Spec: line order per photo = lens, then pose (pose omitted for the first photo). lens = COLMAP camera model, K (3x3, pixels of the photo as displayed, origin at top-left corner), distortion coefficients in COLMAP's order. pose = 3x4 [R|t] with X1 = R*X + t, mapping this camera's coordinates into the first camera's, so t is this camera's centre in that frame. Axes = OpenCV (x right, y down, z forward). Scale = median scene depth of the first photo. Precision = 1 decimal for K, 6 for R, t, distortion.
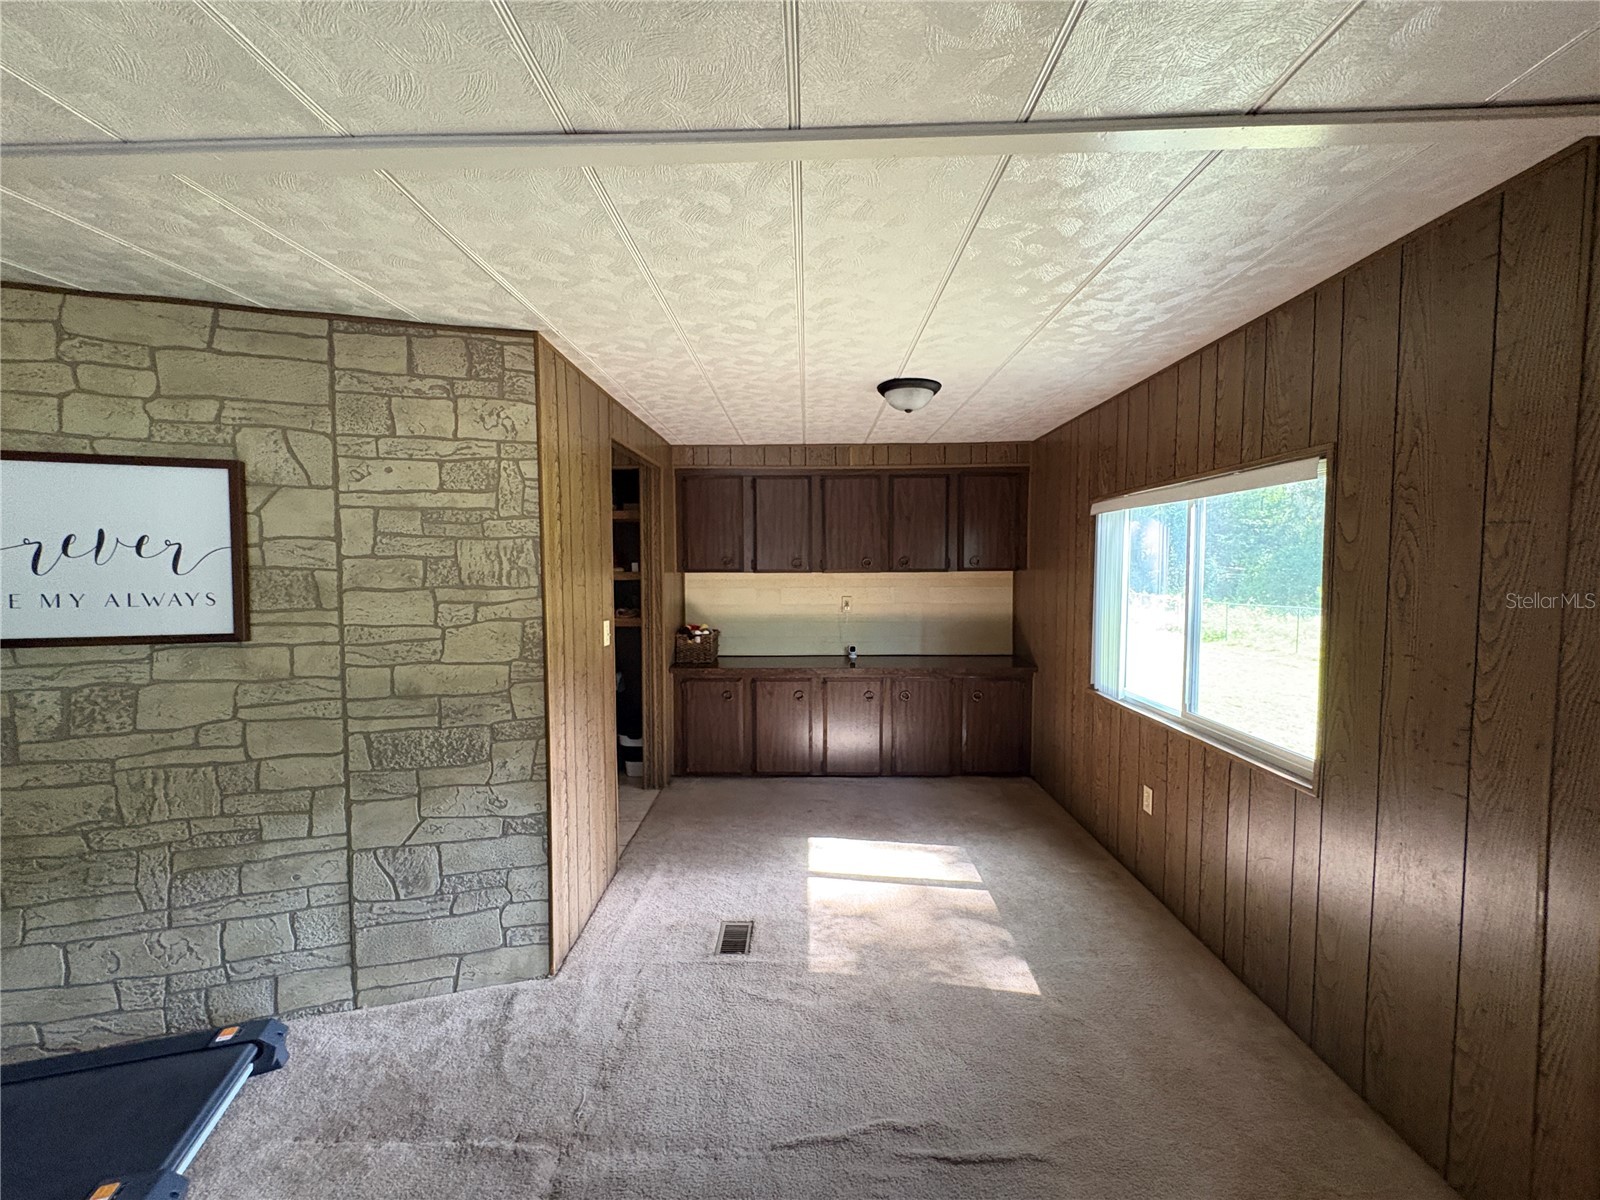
lens RADIAL K [[640.0, 0, 797.2], [0, 640.0, 600.5], [0, 0, 1]] dist [-0.000287, 0.000800]
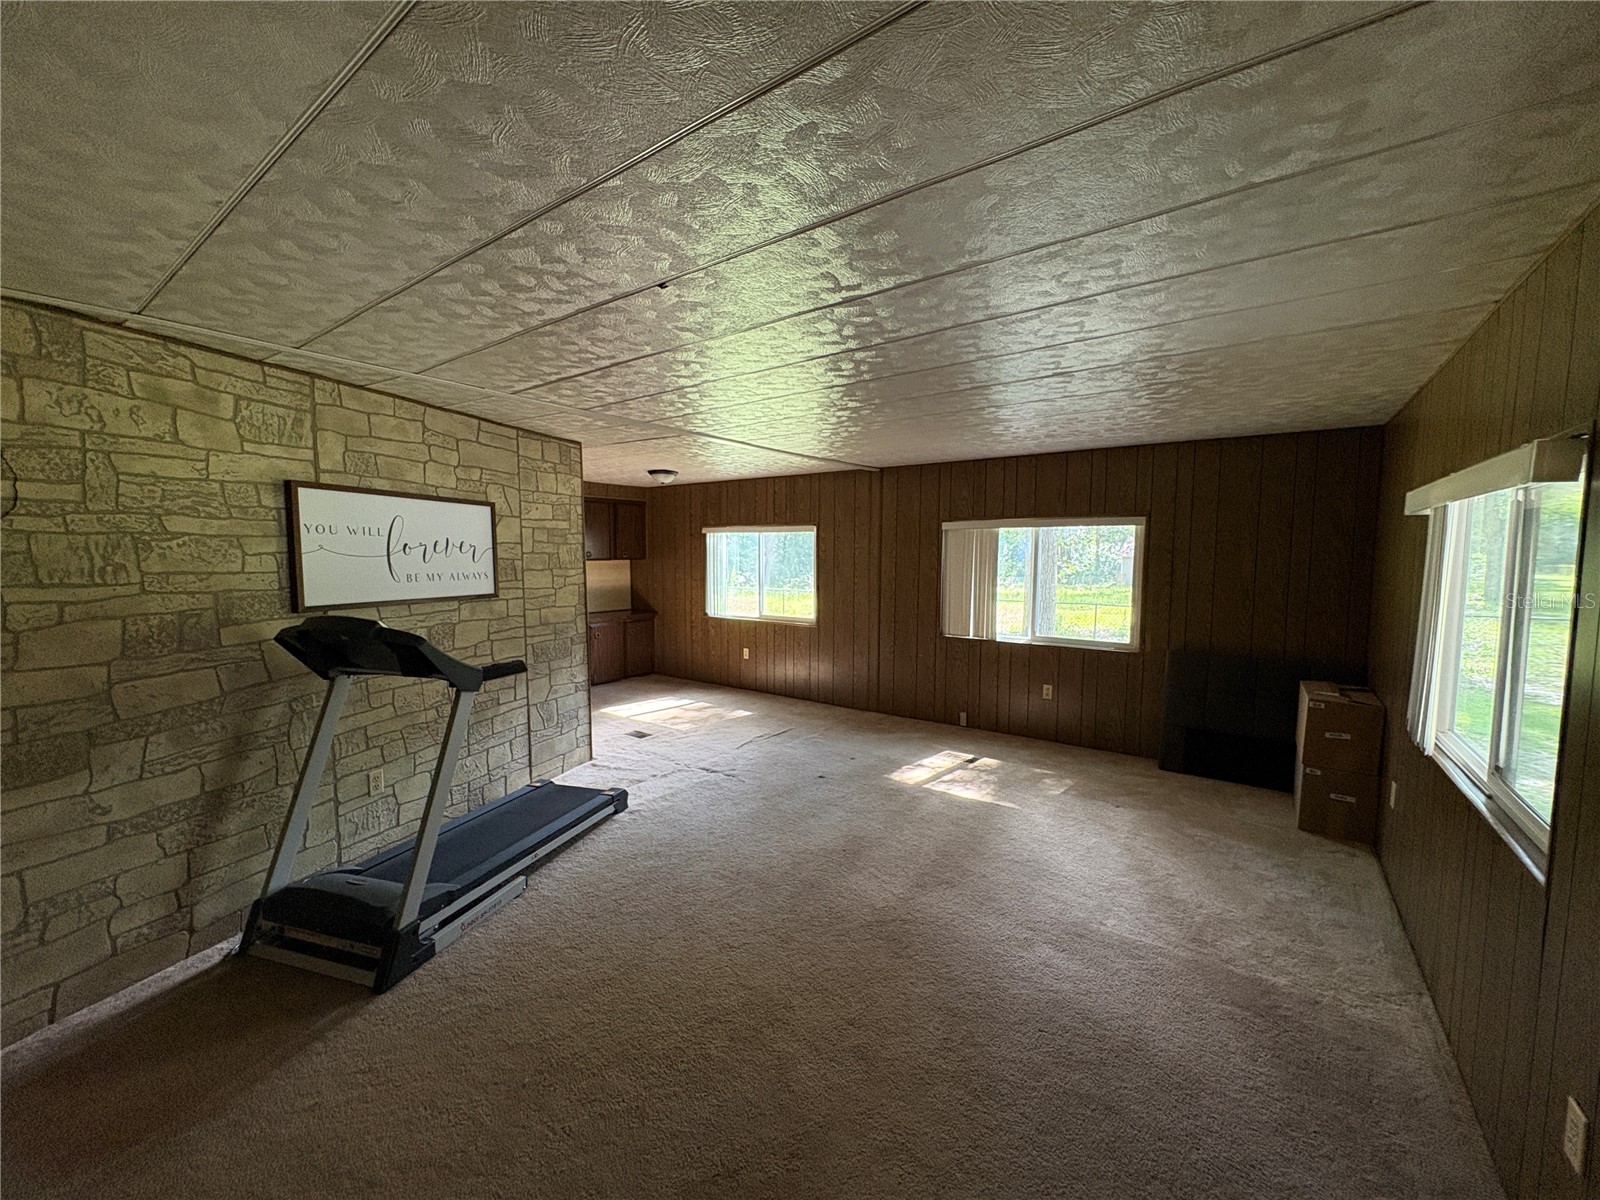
lens RADIAL K [[640.0, 0, 797.2], [0, 640.0, 600.5], [0, 0, 1]] dist [-0.000287, 0.000800]
pose [[0.576641, -0.054243, 0.815195, -1.786809], [0.040708, 0.998462, 0.037642, 0.035429], [-0.815983, 0.011479, 0.577962, -0.775692]]
